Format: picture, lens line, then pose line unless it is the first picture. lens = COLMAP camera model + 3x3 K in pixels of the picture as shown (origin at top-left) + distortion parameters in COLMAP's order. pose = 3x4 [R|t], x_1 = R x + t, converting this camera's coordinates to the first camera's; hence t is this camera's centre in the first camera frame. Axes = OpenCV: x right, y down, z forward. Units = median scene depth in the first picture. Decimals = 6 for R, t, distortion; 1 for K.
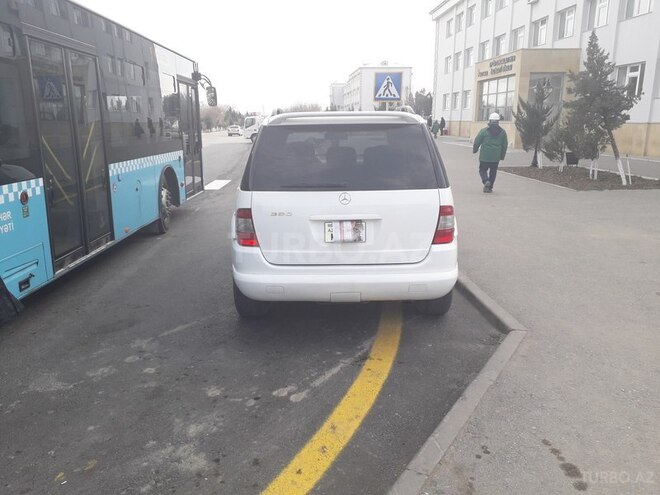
lens RADIAL K [[534.8, 0, 318.9], [0, 534.8, 247.3], [0, 0, 1]] dist [0.077112, -0.091753]
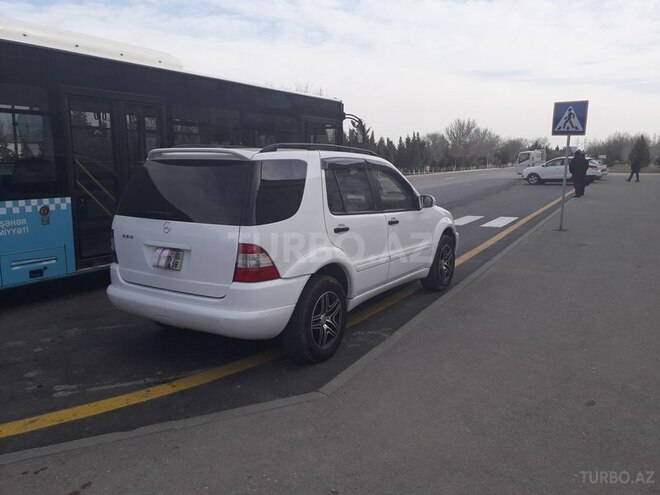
lens RADIAL K [[537.2, 0, 317.4], [0, 537.2, 246.1], [0, 0, 1]] dist [0.004409, -0.004290]
pose [[0.837635, 0.098078, -0.537354, 0.804665], [-0.132191, 0.990904, -0.025201, -0.061509], [0.529994, 0.092143, 0.842980, 0.237510]]
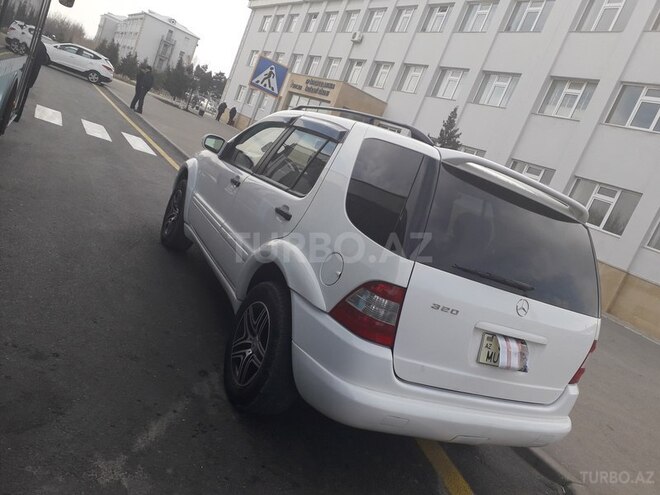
lens RADIAL K [[534.8, 0, 318.9], [0, 534.8, 247.3], [0, 0, 1]] dist [0.077112, -0.091753]
pose [[0.834580, 0.255045, 0.488292, -0.479863], [-0.273564, 0.961235, -0.034502, -0.064315], [-0.478162, -0.104785, 0.871998, 0.486332]]
